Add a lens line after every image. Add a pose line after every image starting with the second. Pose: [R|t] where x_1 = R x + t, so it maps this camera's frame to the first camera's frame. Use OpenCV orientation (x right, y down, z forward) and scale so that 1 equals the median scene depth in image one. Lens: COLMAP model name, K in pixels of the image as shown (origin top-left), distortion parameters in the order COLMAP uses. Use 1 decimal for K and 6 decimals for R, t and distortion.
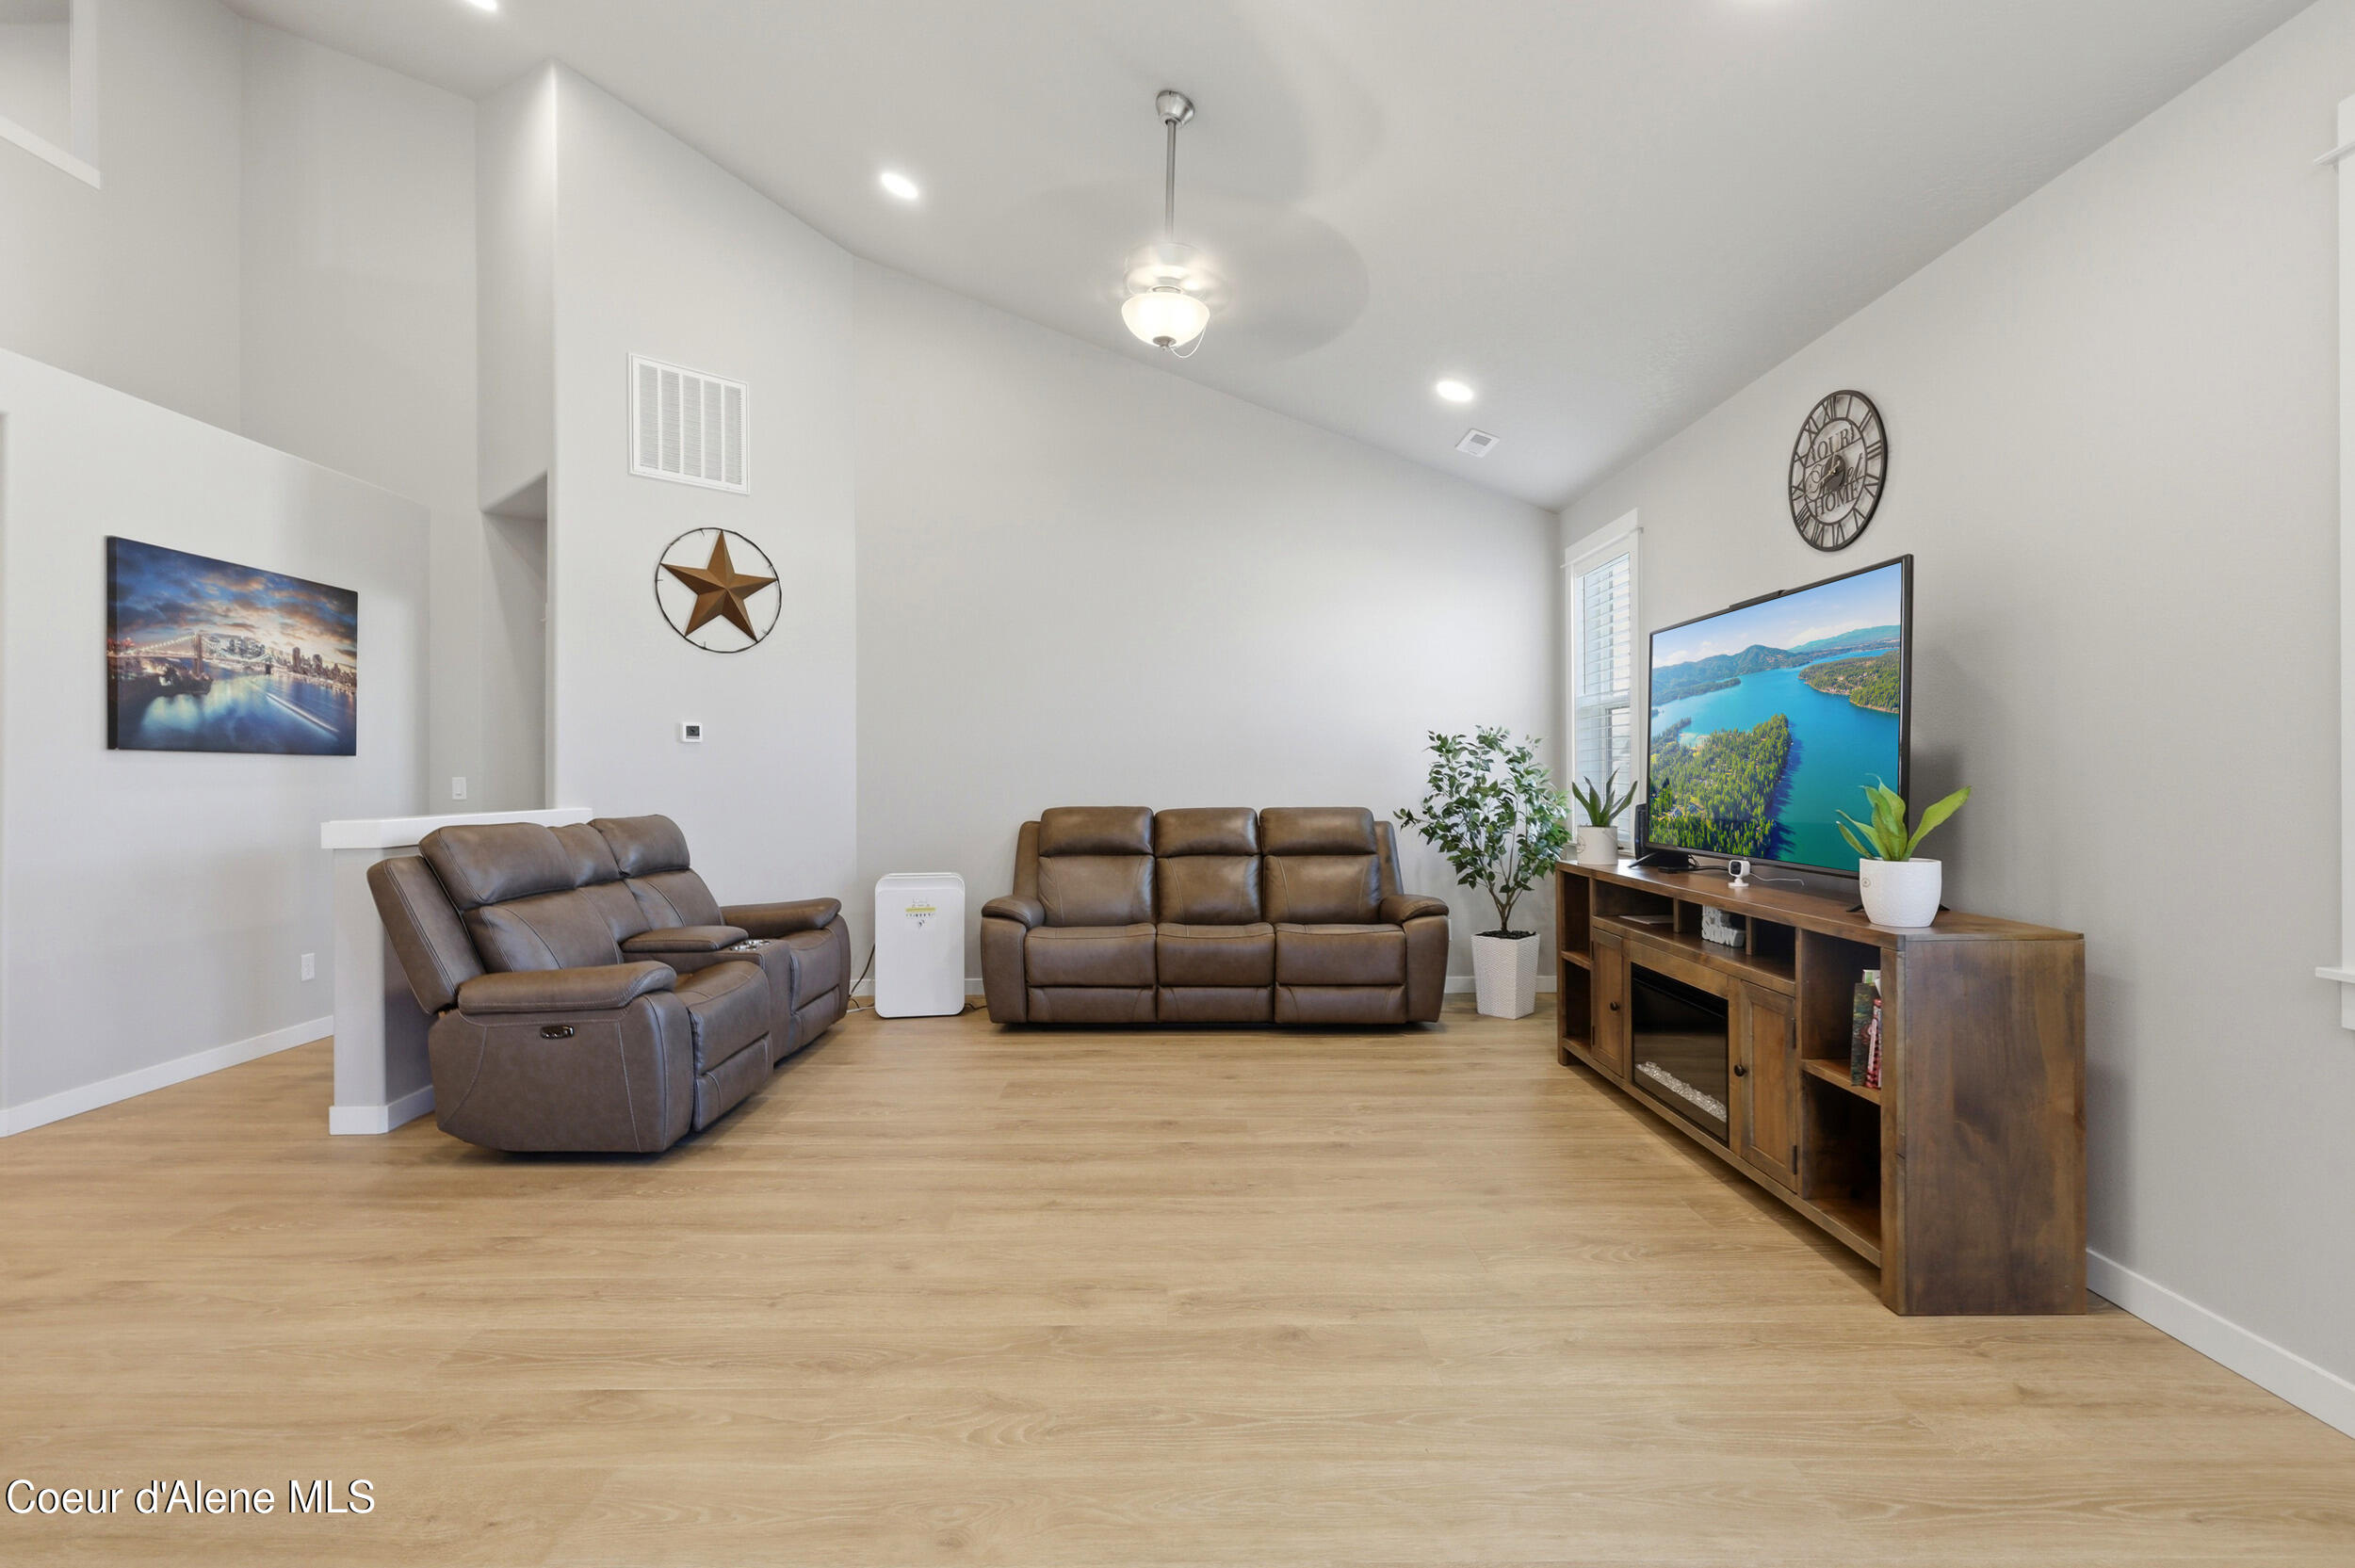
lens RADIAL K [[1087.3, 0, 1173.4], [0, 1087.3, 769.2], [0, 0, 1]] dist [-0.000913, -0.000408]
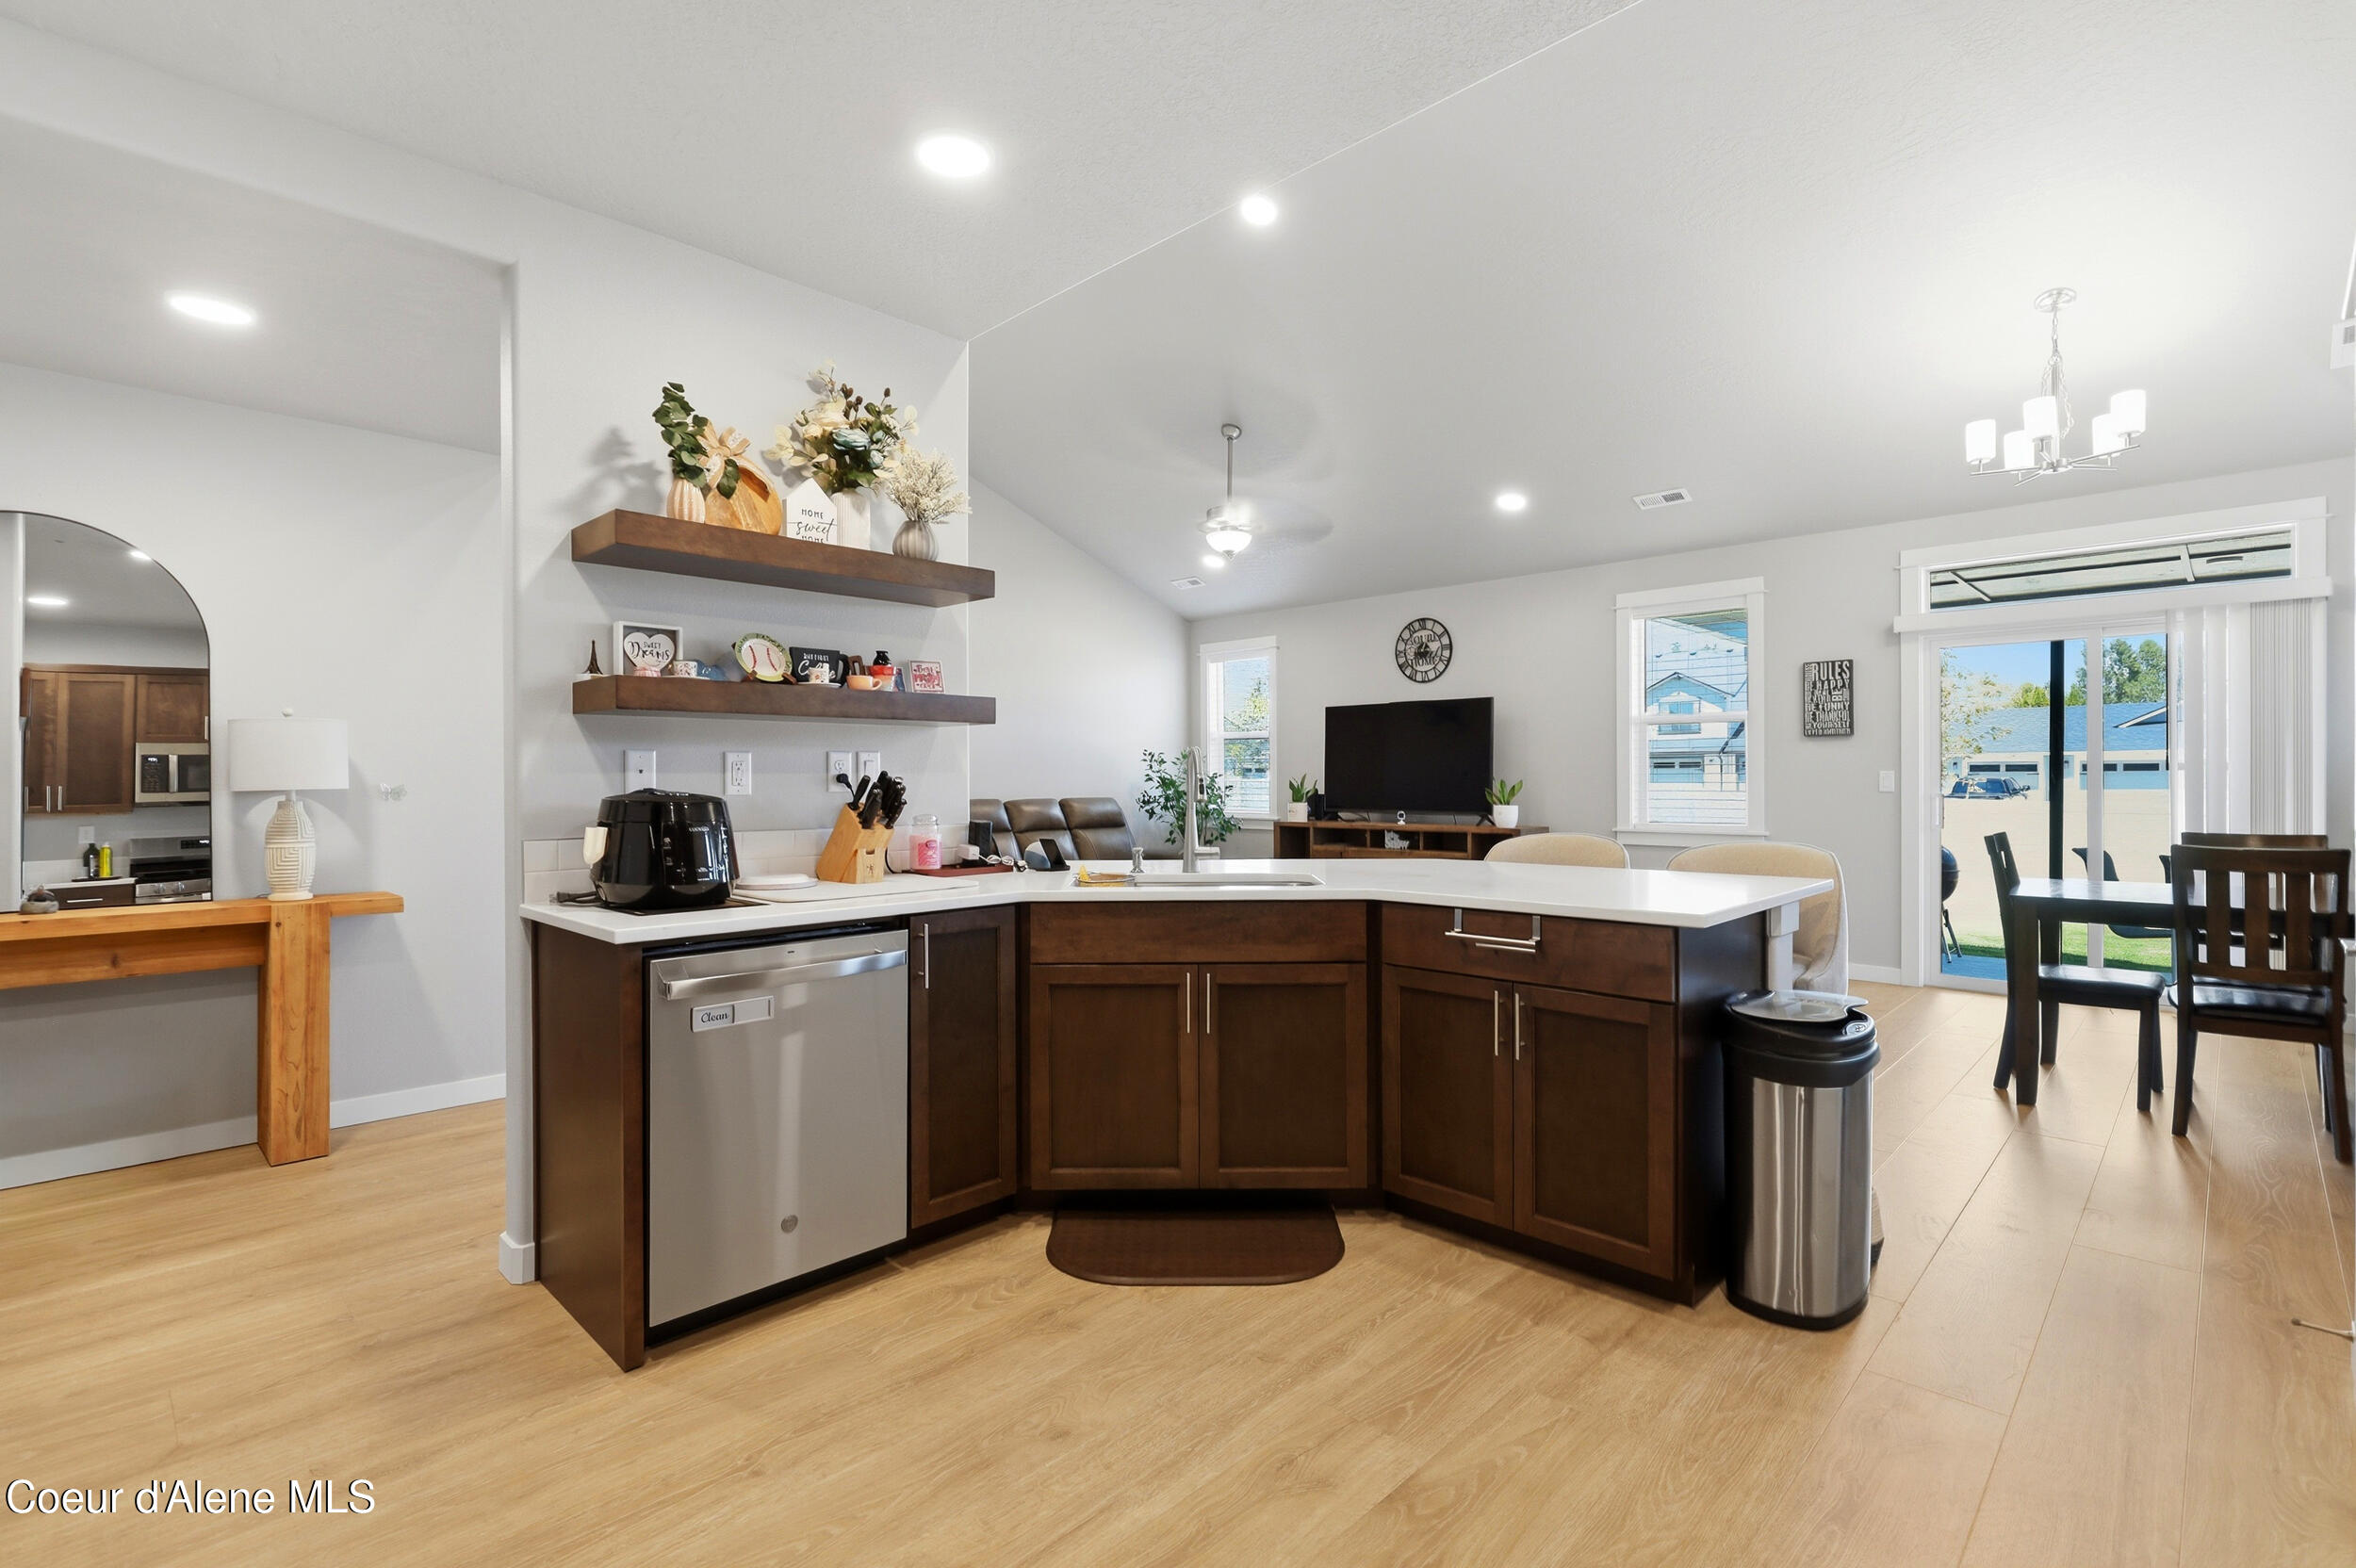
lens RADIAL K [[1101.1, 0, 1178.0], [0, 1101.1, 784.0], [0, 0, 1]] dist [-0.001136, -0.000266]
pose [[0.705570, -0.005042, 0.708623, -1.482728], [-0.001475, 0.999962, 0.008584, 0.001926], [-0.708639, -0.007102, 0.705536, -0.331119]]
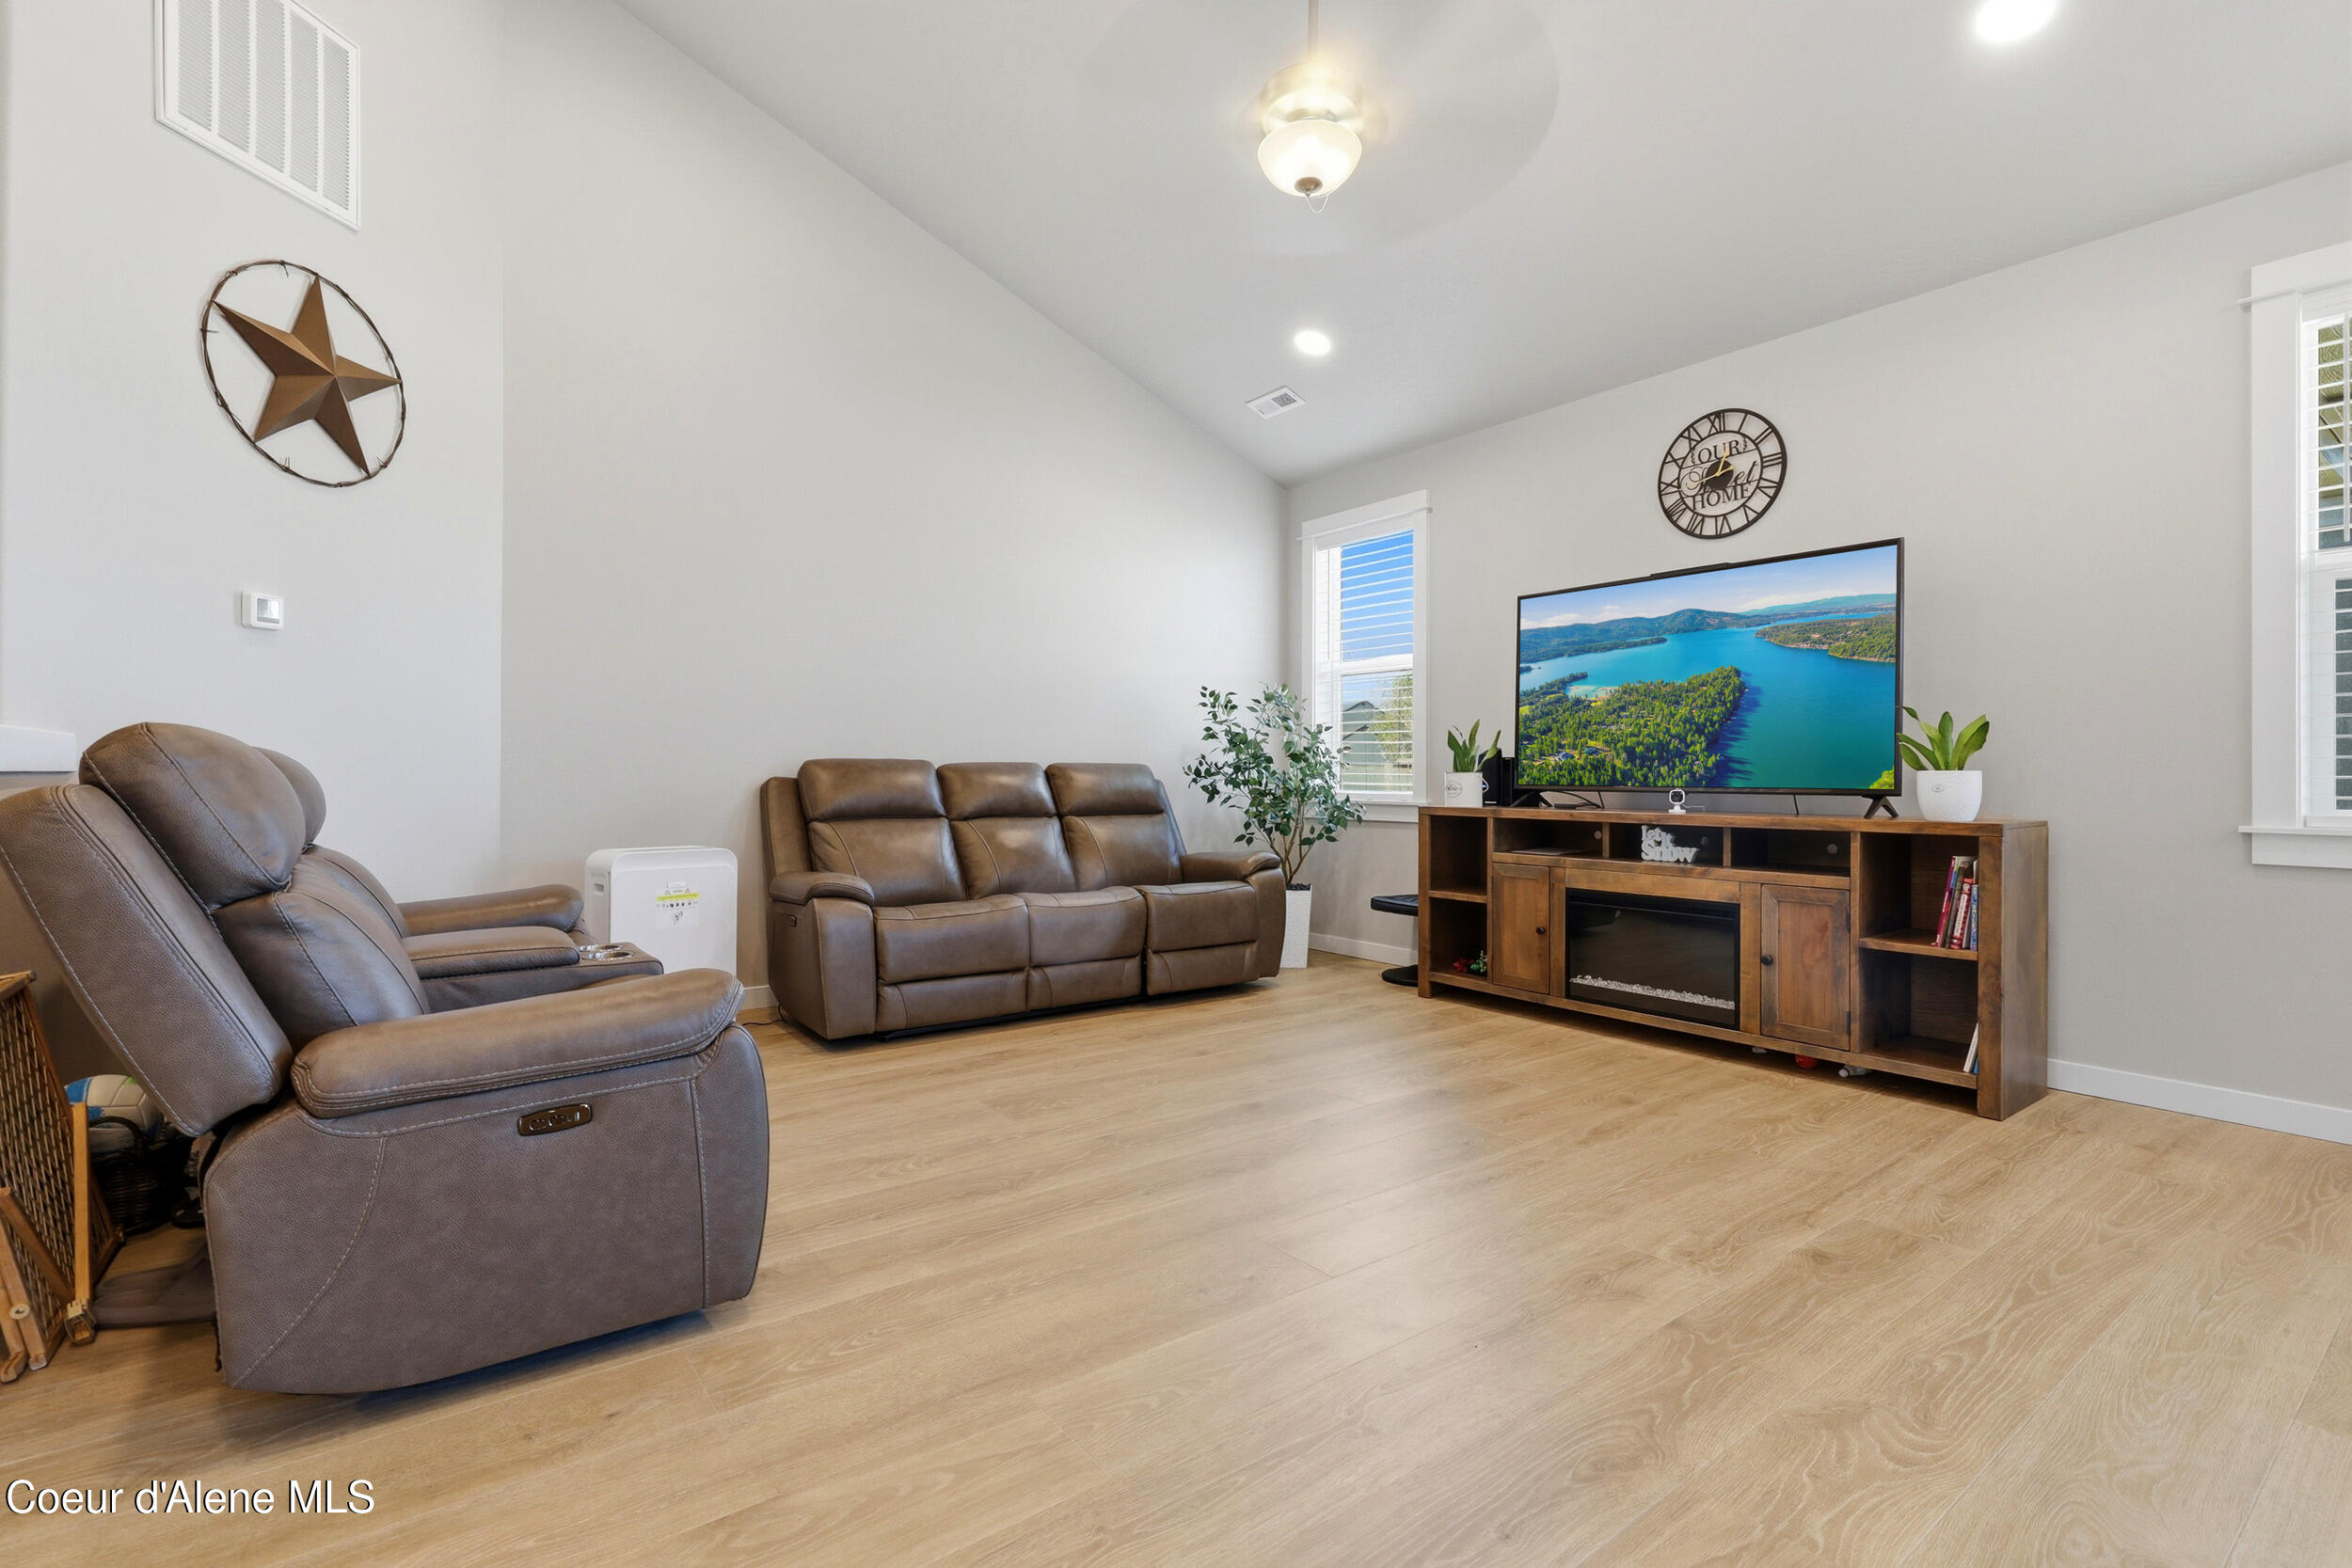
lens RADIAL K [[1074.2, 0, 1181.8], [0, 1074.2, 771.3], [0, 0, 1]] dist [0.000099, -0.000863]
pose [[0.800314, 0.009374, 0.599508, -0.593986], [-0.010919, 0.999940, -0.001059, 0.068881], [-0.599482, -0.005699, 0.800368, 0.386400]]
